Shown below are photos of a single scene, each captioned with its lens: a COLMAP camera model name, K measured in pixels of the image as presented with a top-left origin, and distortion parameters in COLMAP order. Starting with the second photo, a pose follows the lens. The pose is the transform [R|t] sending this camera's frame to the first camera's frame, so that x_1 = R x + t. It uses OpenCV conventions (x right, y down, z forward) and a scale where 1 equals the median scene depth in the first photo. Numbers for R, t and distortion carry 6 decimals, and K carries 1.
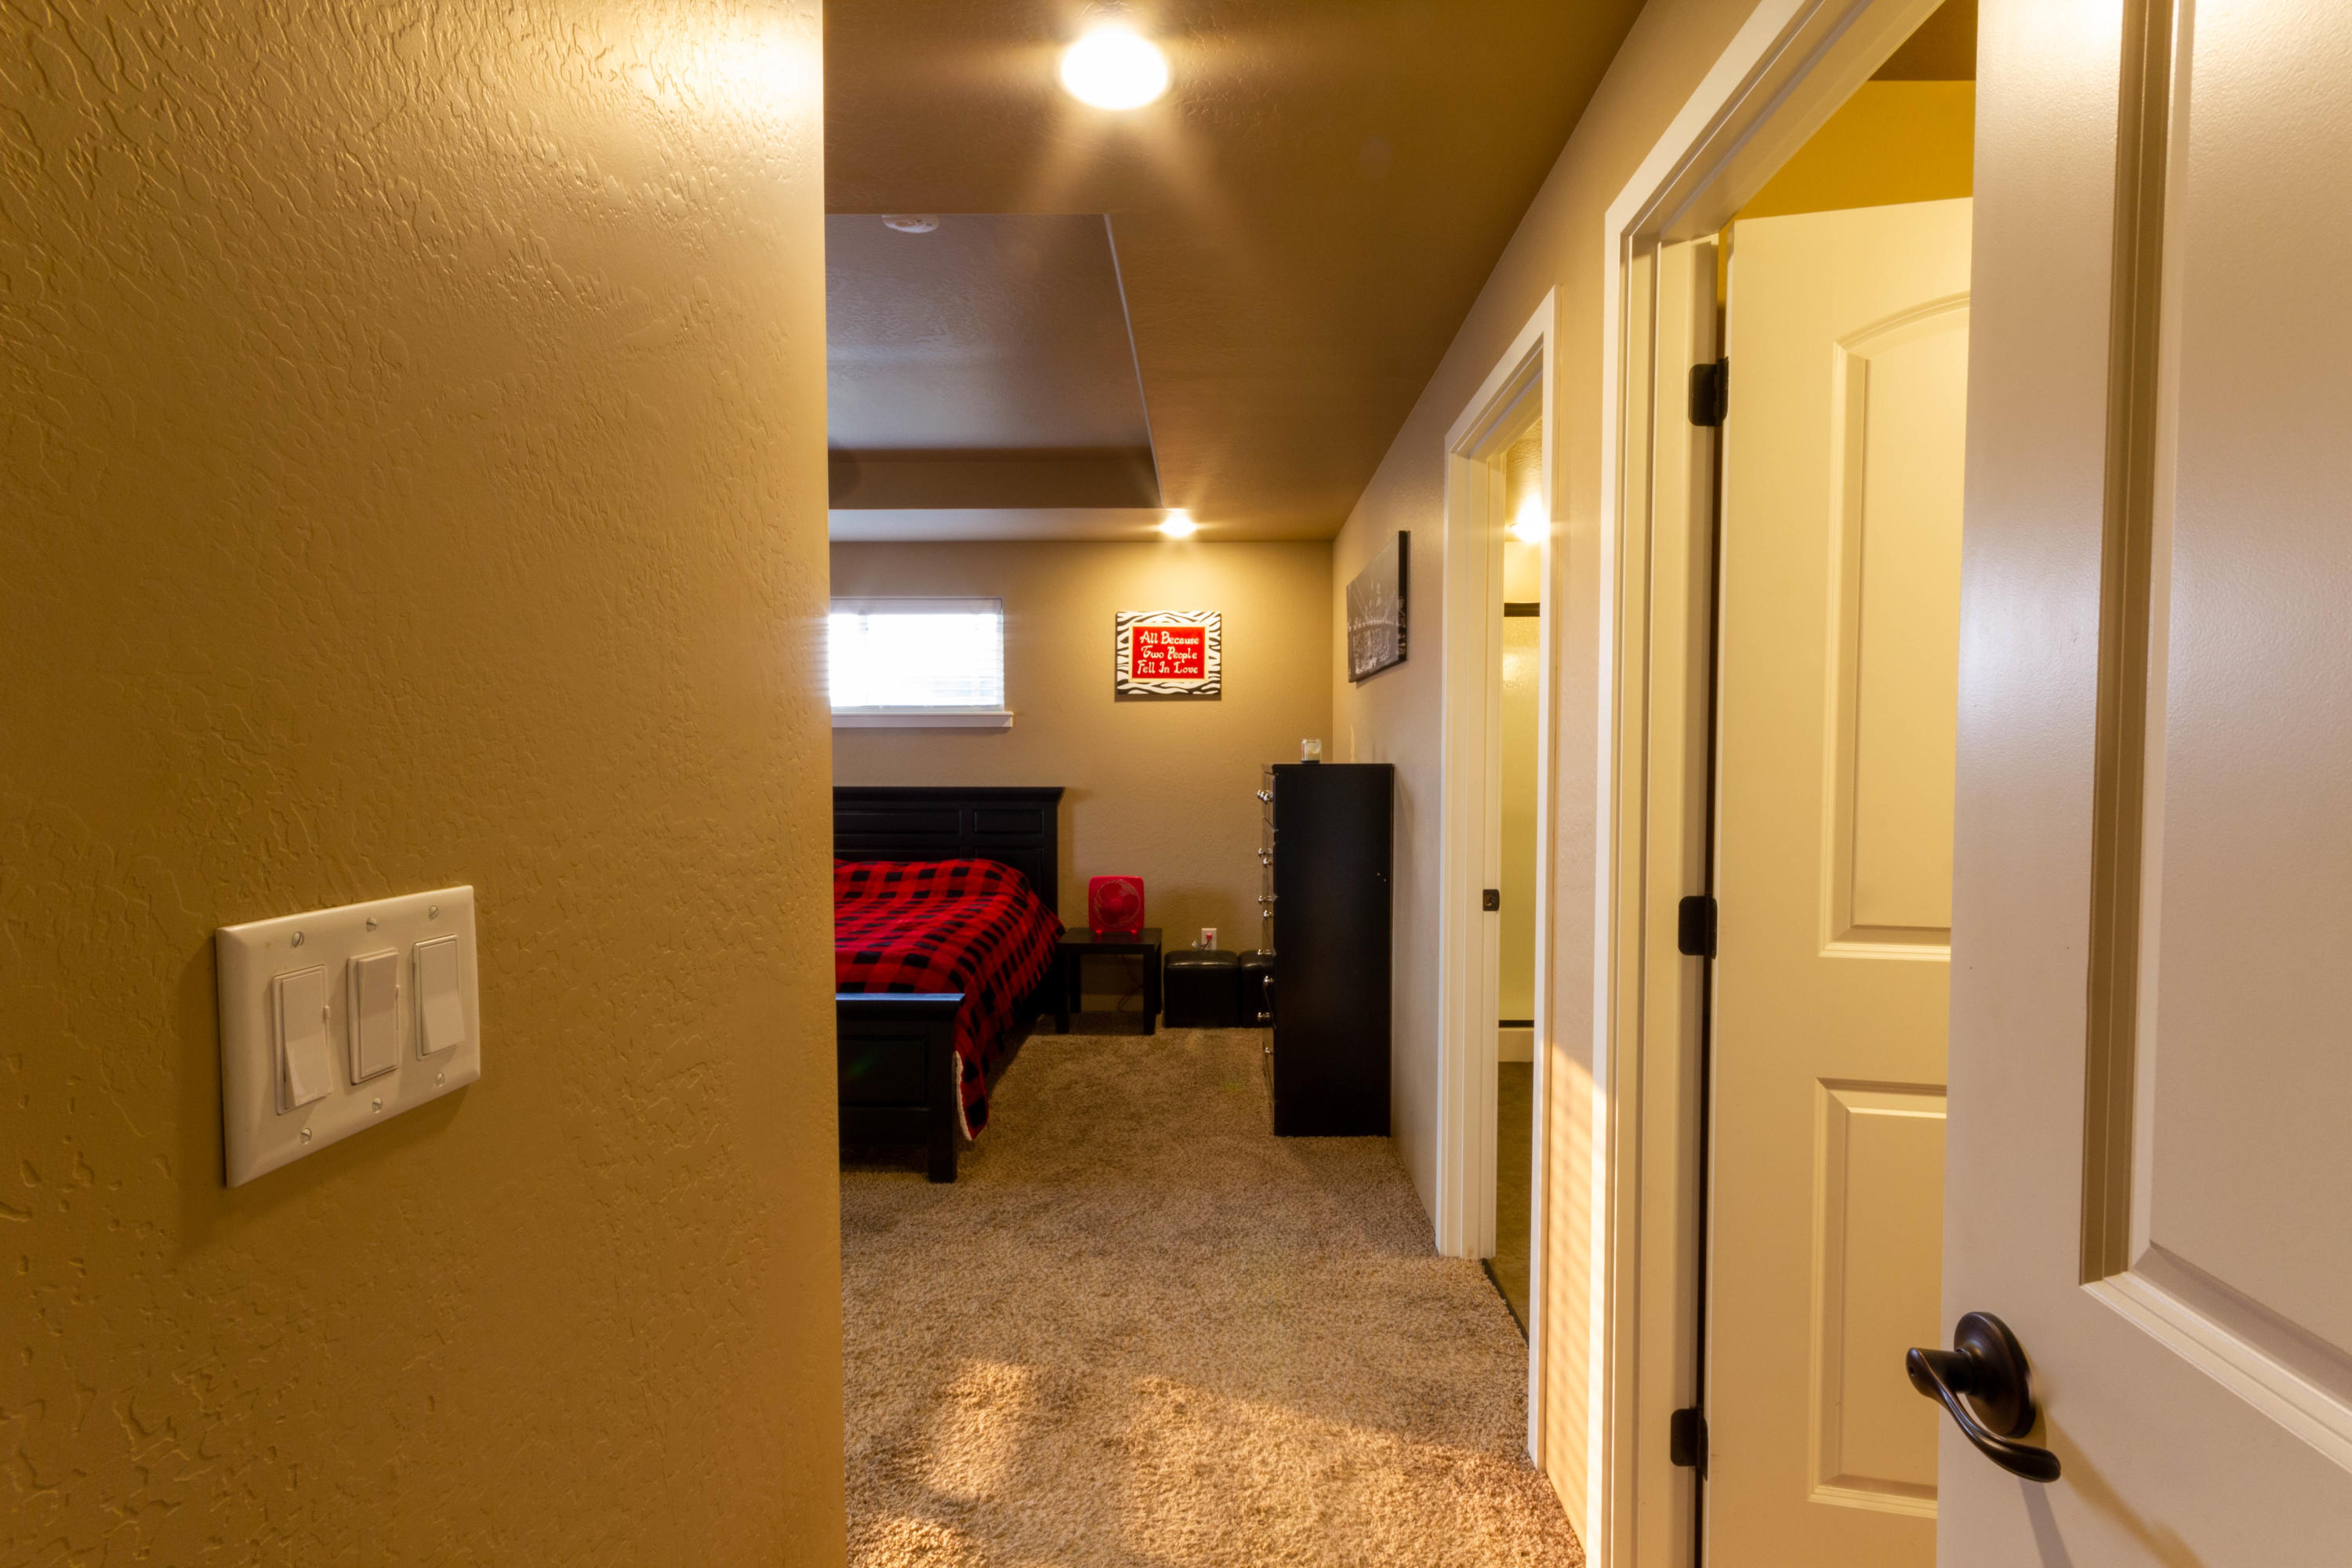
lens RADIAL K [[1096.5, 0, 1182.0], [0, 1096.5, 786.1], [0, 0, 1]] dist [0.005214, 0.003540]
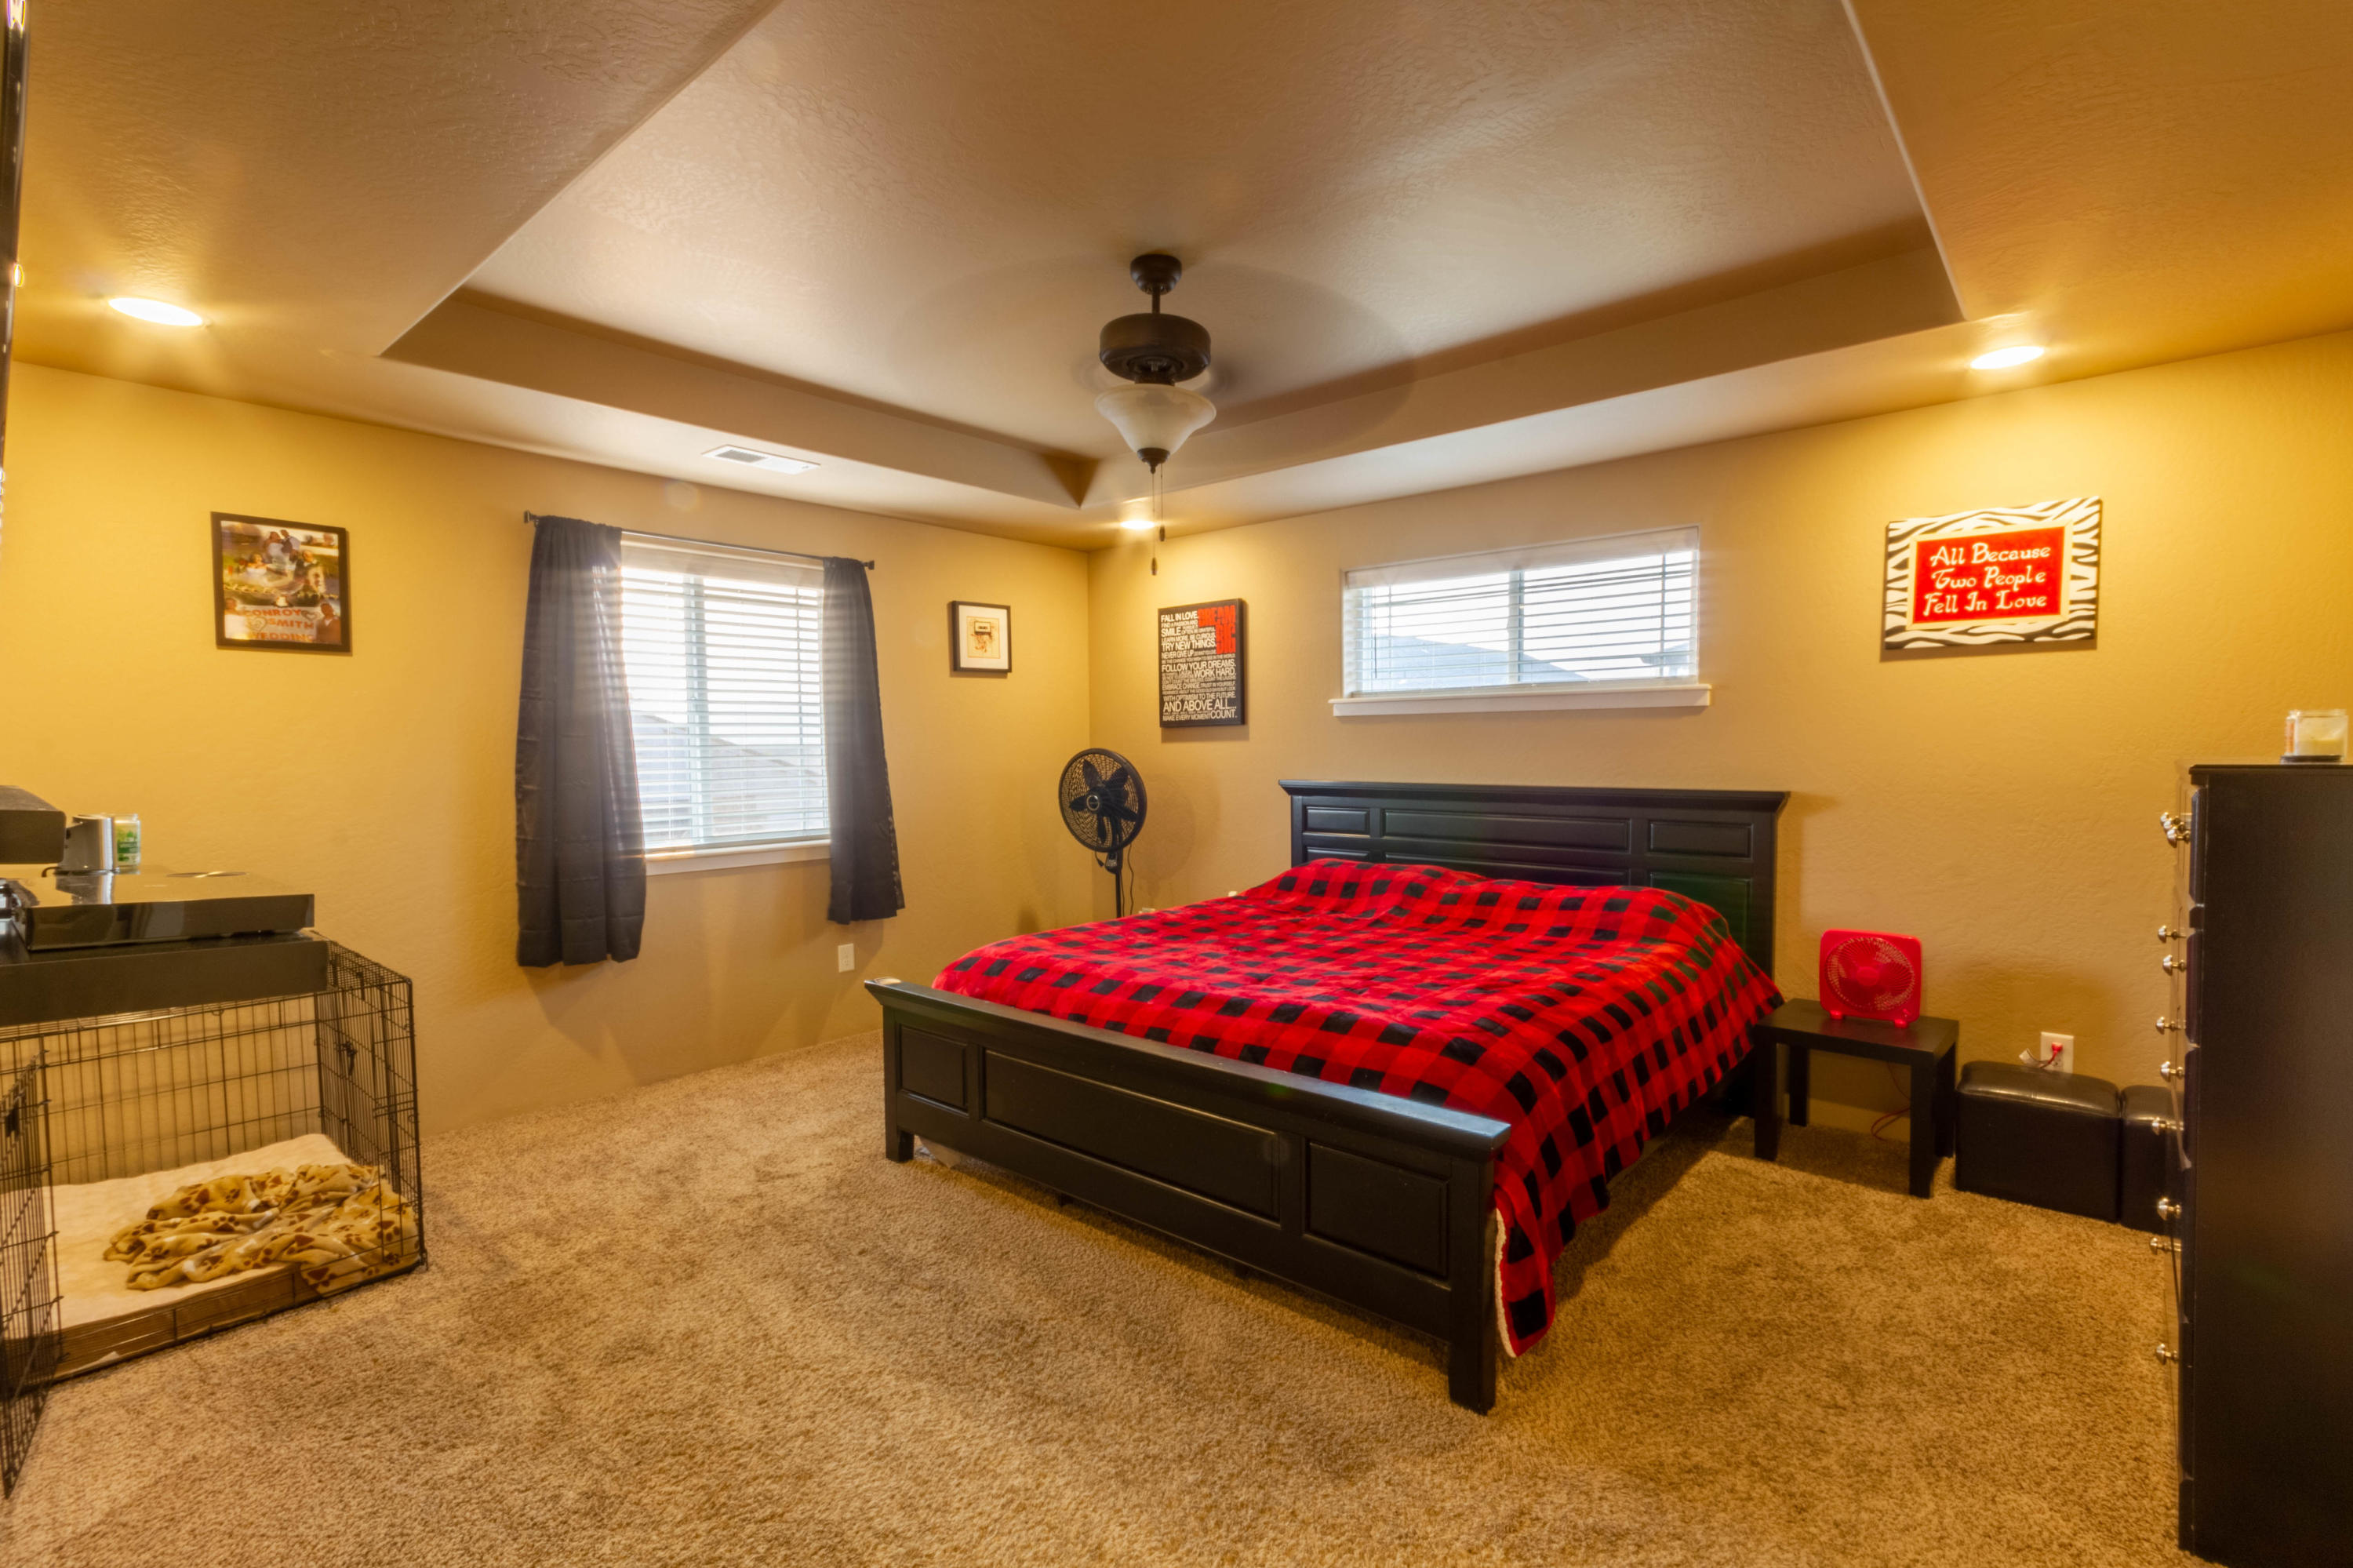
lens RADIAL K [[1097.0, 0, 1161.0], [0, 1097.0, 797.2], [0, 0, 1]] dist [0.005214, 0.003540]
pose [[0.770265, 0.024016, -0.637271, 0.029463], [-0.010494, 0.999633, 0.024988, -0.008989], [0.637638, -0.012559, 0.770234, 0.237651]]
